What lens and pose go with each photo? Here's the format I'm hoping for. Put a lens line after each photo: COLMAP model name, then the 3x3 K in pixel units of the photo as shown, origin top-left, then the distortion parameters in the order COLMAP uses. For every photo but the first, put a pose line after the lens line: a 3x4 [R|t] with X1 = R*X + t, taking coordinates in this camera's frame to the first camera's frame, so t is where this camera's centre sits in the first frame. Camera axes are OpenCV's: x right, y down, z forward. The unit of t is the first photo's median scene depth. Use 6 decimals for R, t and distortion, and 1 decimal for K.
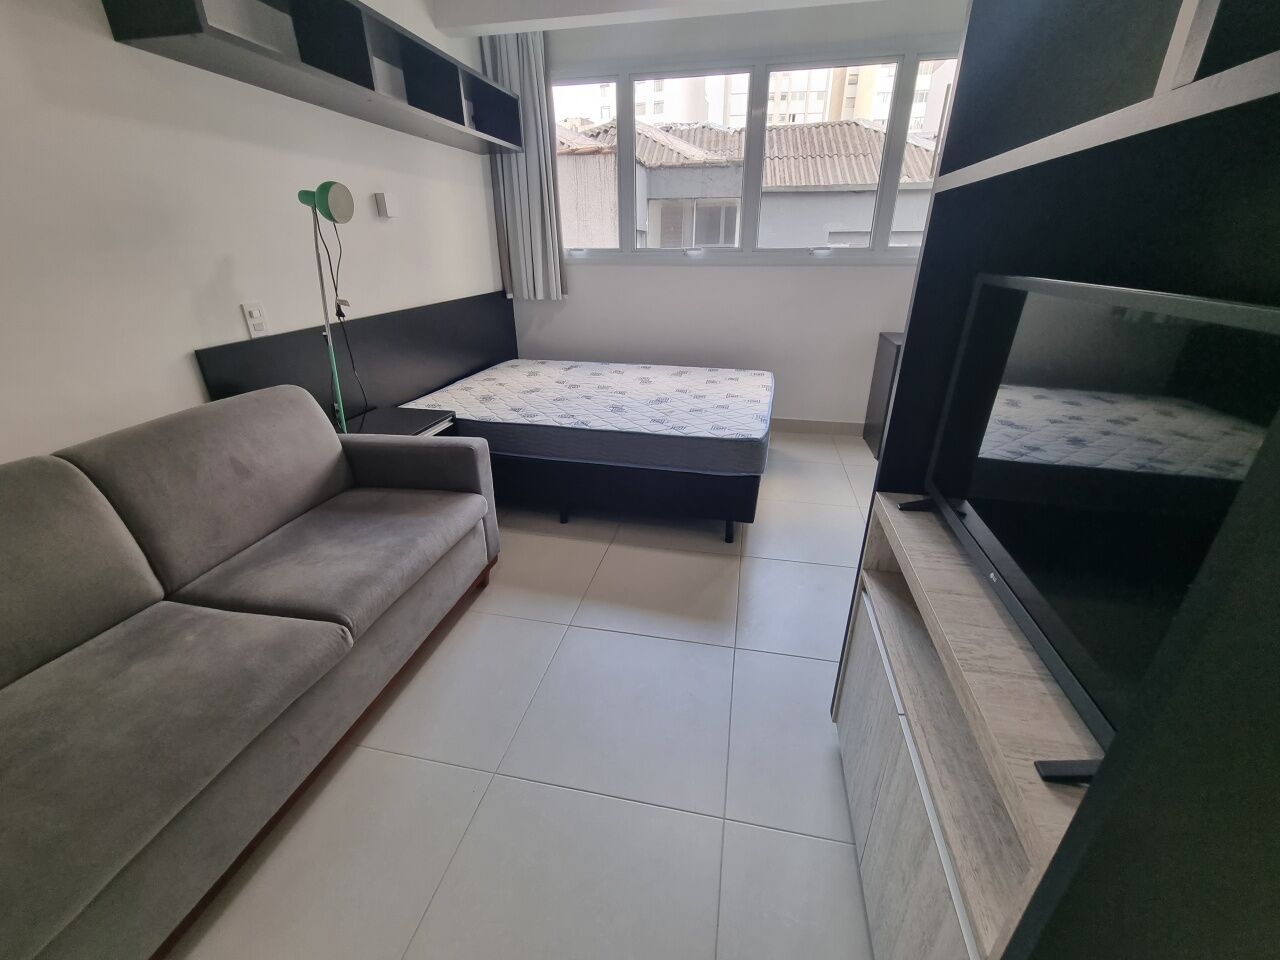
lens RADIAL K [[524.4, 0, 643.7], [0, 524.4, 477.4], [0, 0, 1]] dist [0.001258, -0.001647]
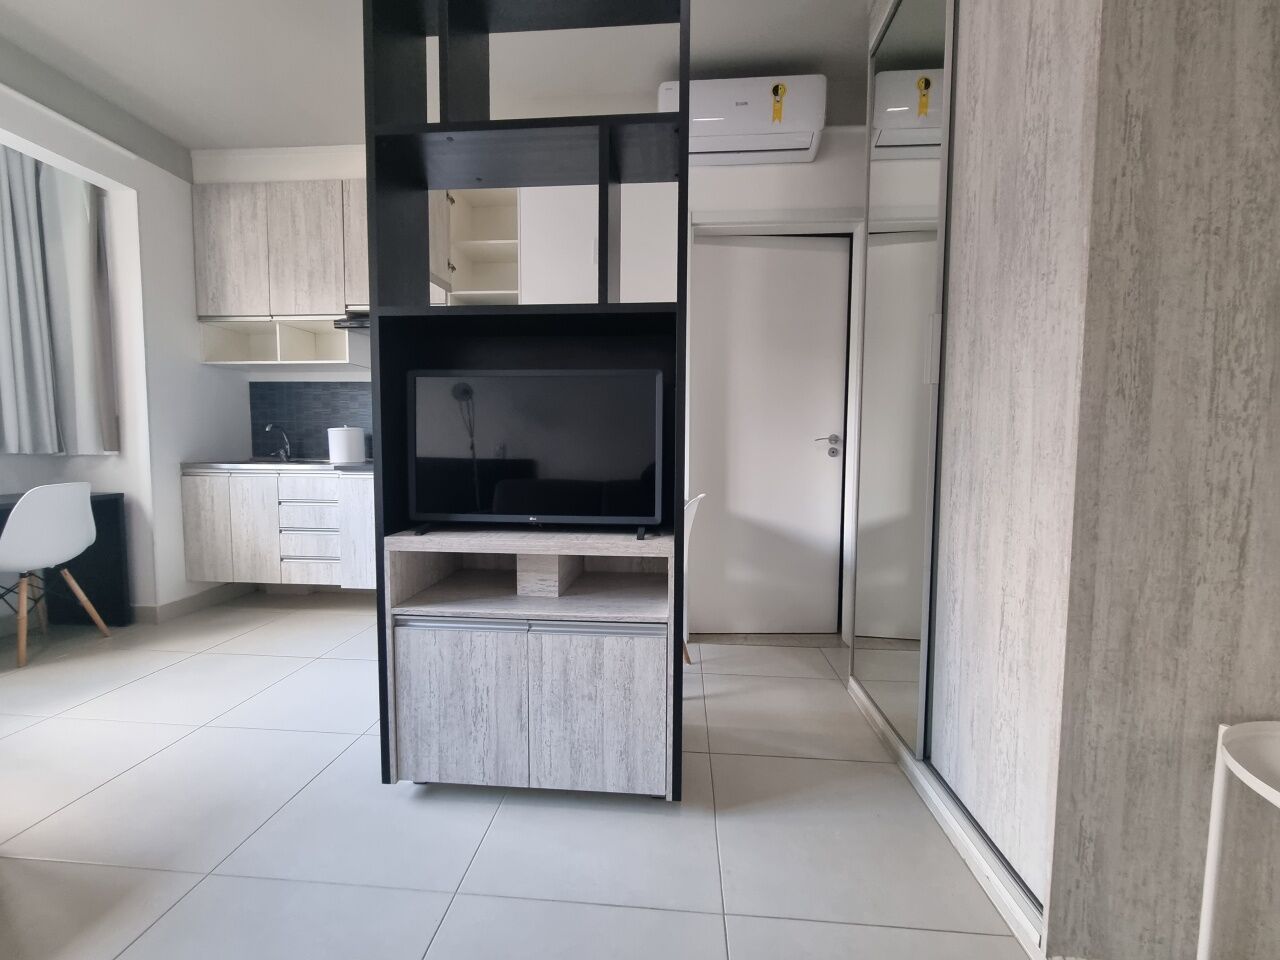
lens RADIAL K [[524.4, 0, 642.5], [0, 524.4, 477.6], [0, 0, 1]] dist [0.001258, -0.001647]
pose [[-0.120638, -0.055518, 0.991143, -0.114815], [0.395560, 0.913057, 0.099290, 0.002060], [-0.910483, 0.404035, -0.088189, 0.072062]]
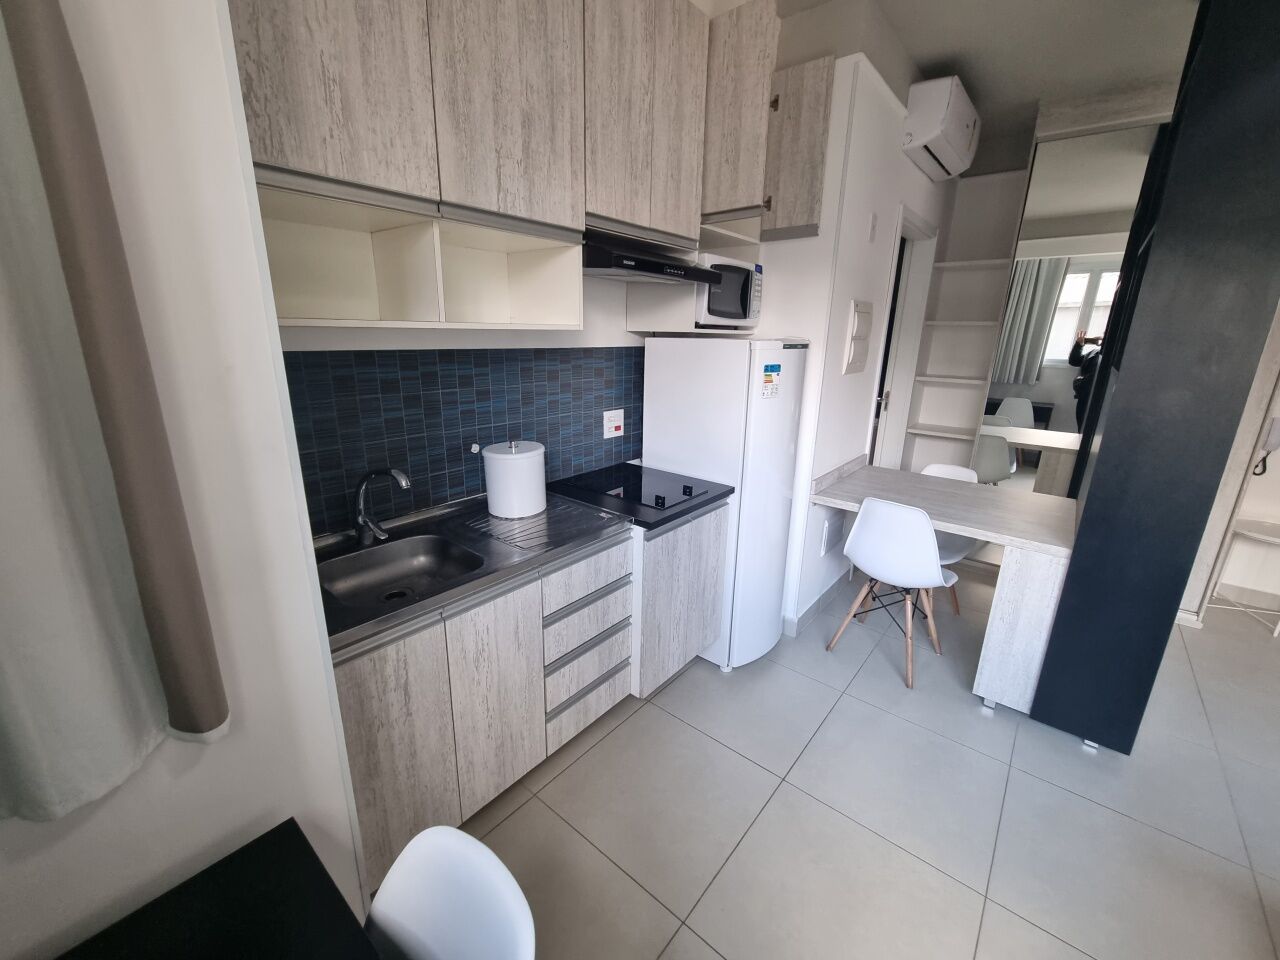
lens RADIAL K [[524.4, 0, 643.3], [0, 524.4, 477.1], [0, 0, 1]] dist [0.001258, -0.001647]
pose [[-0.882736, -0.137815, 0.449204, 0.159869], [0.176734, 0.788429, 0.589190, -0.181130], [-0.435364, 0.599489, -0.671618, 0.344114]]
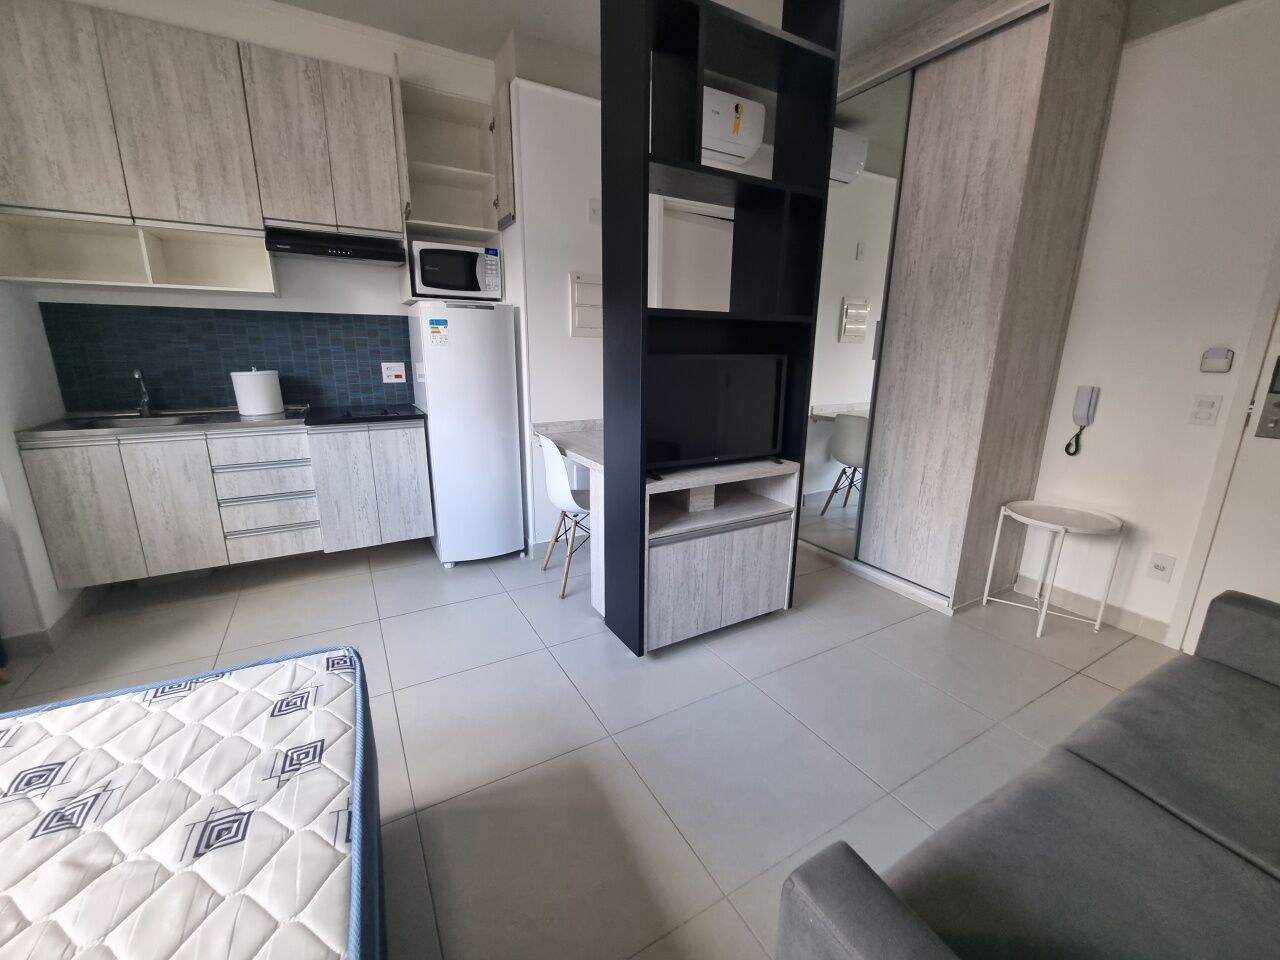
lens RADIAL K [[524.4, 0, 643.0], [0, 524.4, 477.5], [0, 0, 1]] dist [0.001258, -0.001647]
pose [[-0.663503, -0.180985, 0.725953, -0.100976], [0.295896, 0.827714, 0.476796, -0.107654], [-0.687175, 0.531162, -0.495638, 0.252226]]
